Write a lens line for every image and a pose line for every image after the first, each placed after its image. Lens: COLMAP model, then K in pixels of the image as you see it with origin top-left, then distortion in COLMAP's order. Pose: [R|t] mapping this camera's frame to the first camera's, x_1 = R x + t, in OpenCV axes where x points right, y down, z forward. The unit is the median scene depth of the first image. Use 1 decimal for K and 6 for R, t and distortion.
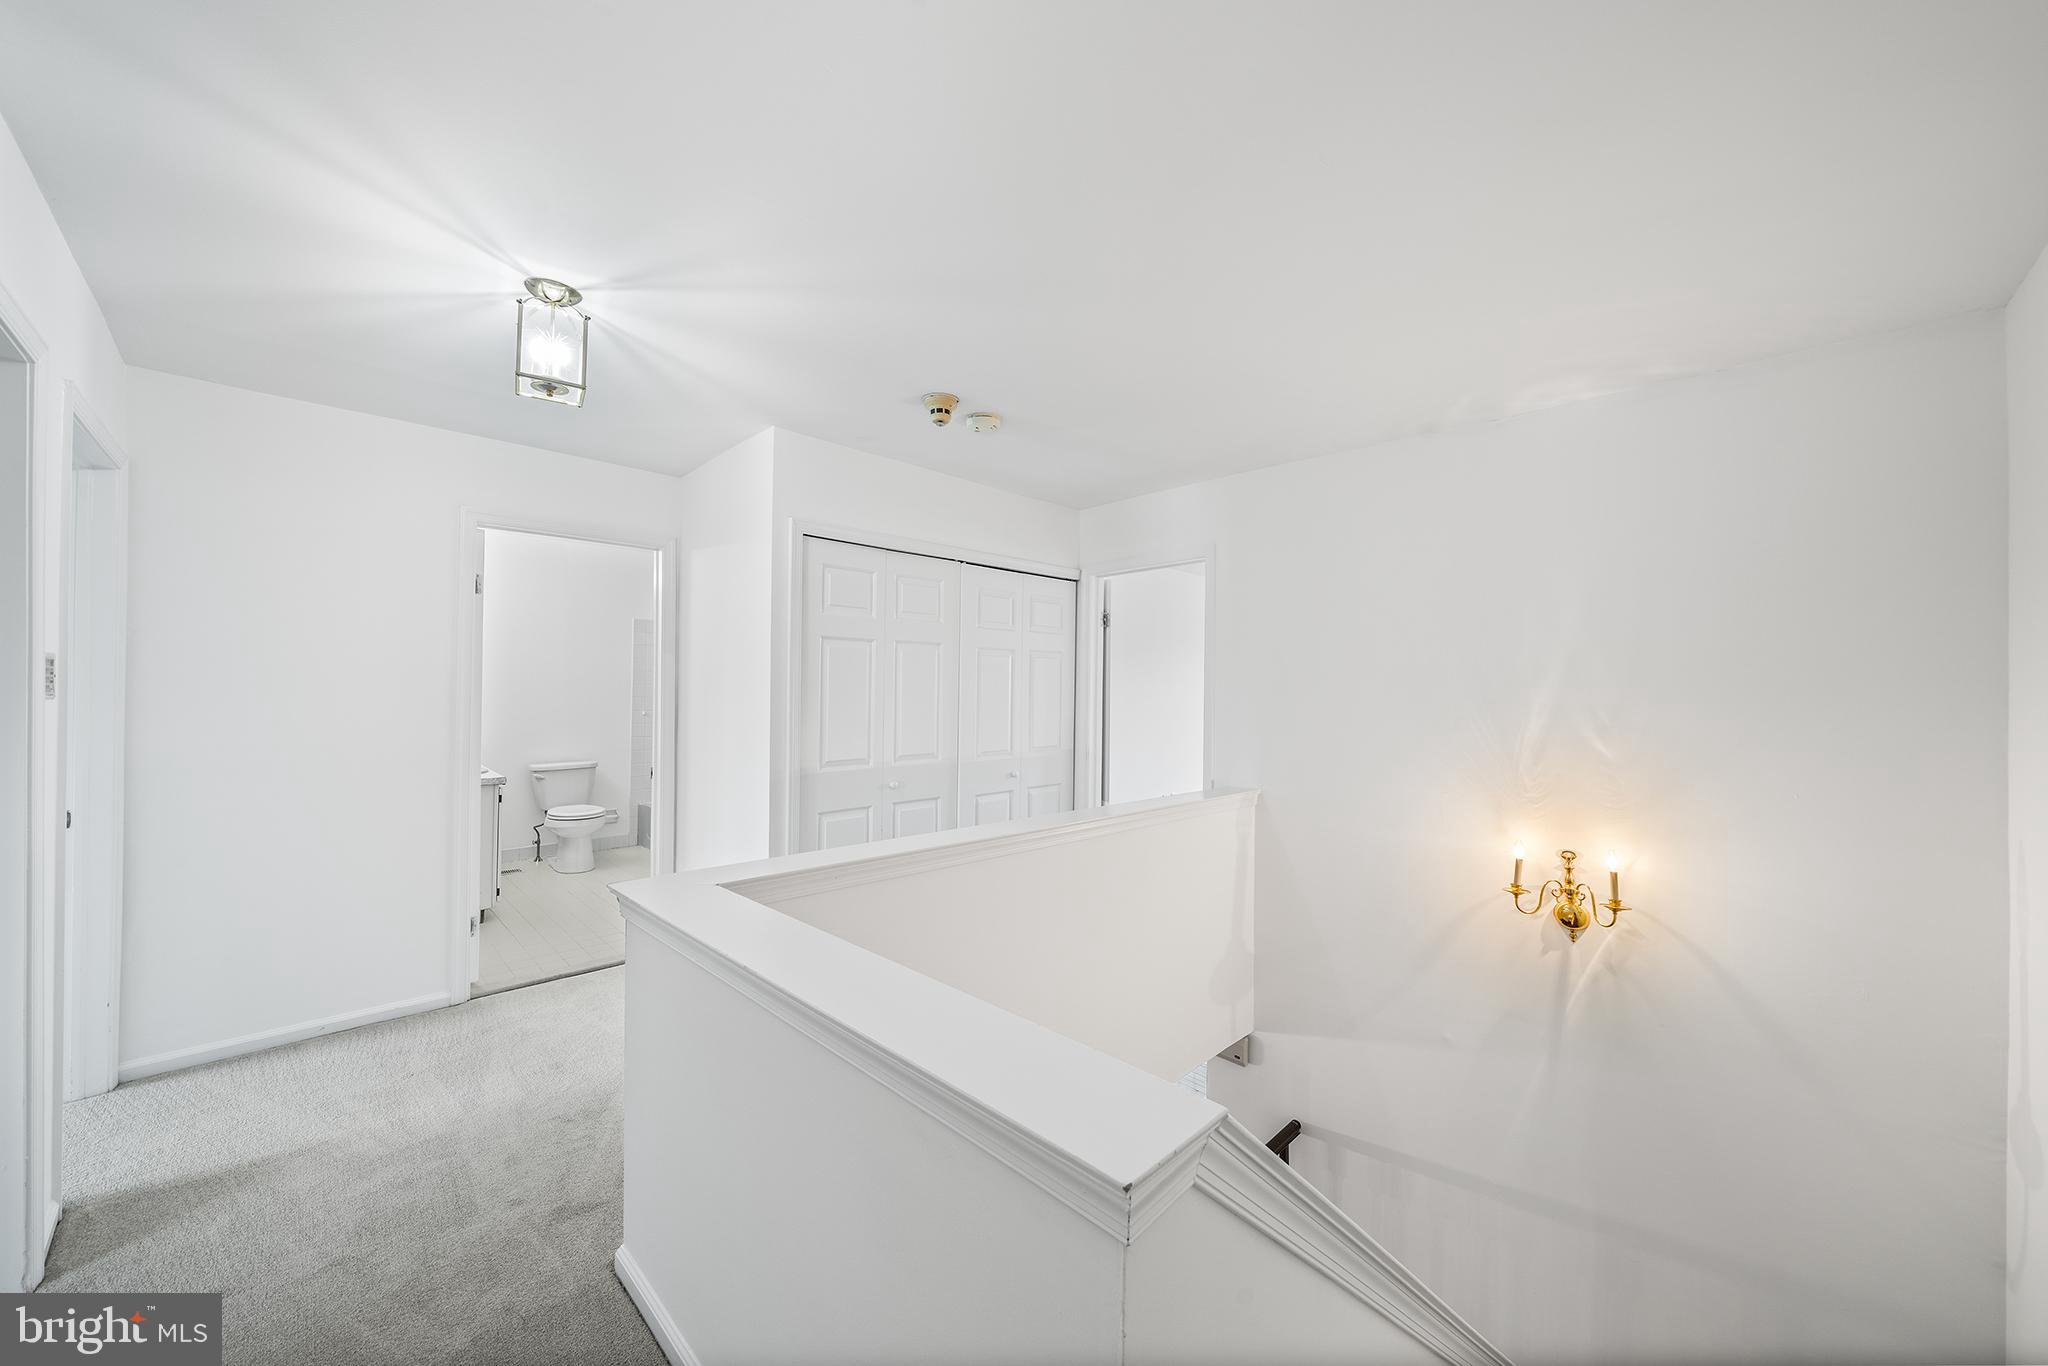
lens RADIAL K [[779.3, 0, 1022.6], [0, 779.3, 684.4], [0, 0, 1]] dist [-0.003178, -0.000076]
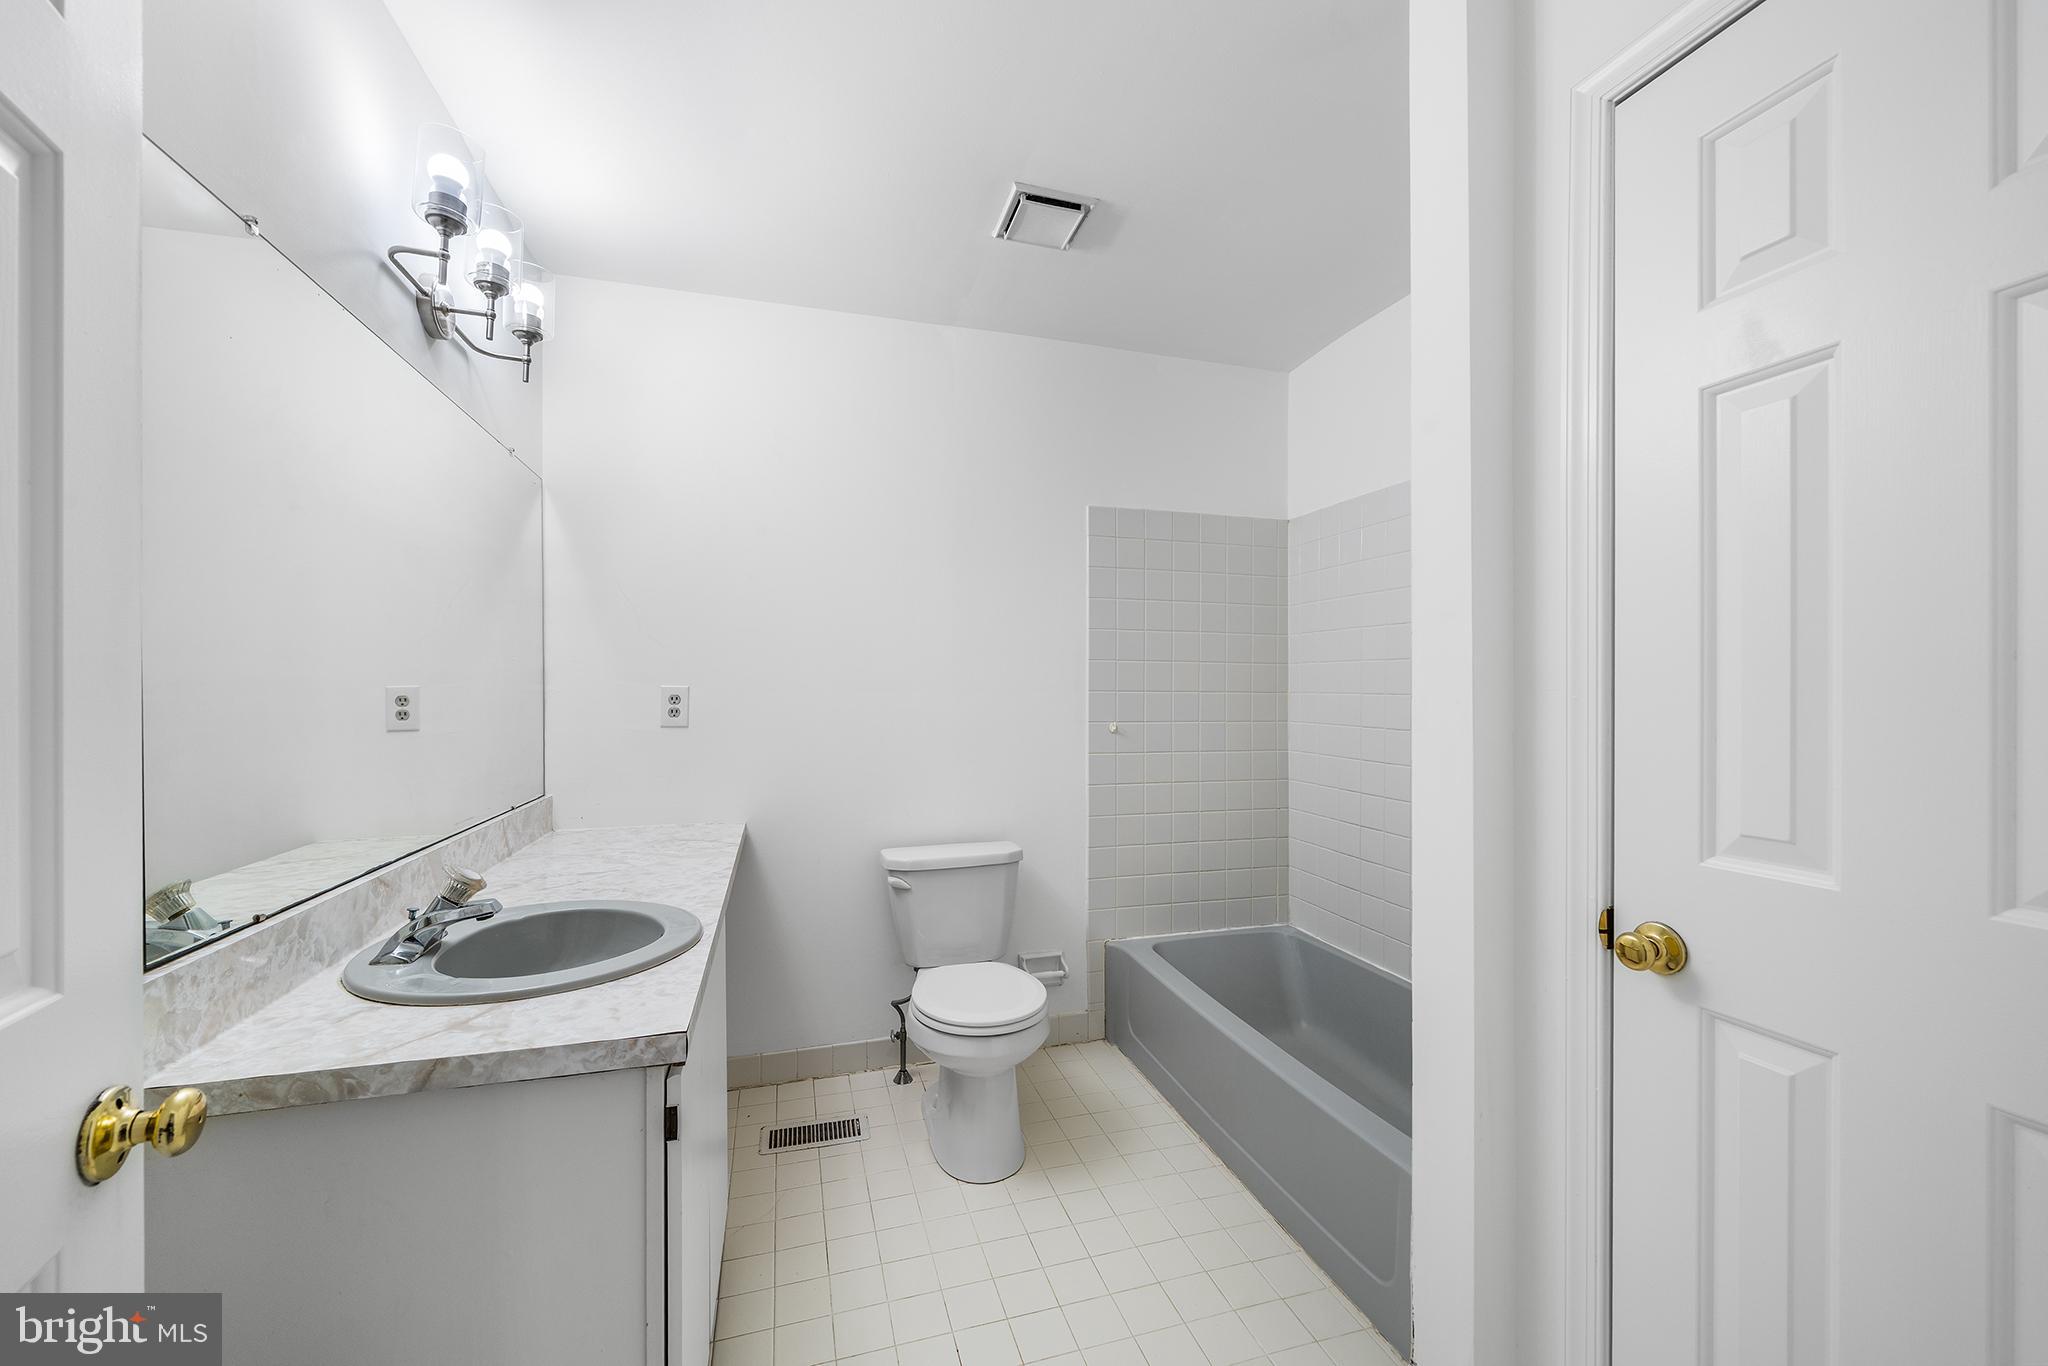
lens RADIAL K [[779.3, 0, 1026.7], [0, 779.3, 685.4], [0, 0, 1]] dist [-0.003178, -0.000076]
pose [[0.883470, -0.006545, -0.468442, -0.357555], [0.009097, 0.999954, 0.003185, 0.009662], [0.468400, -0.007075, 0.883488, 0.650555]]
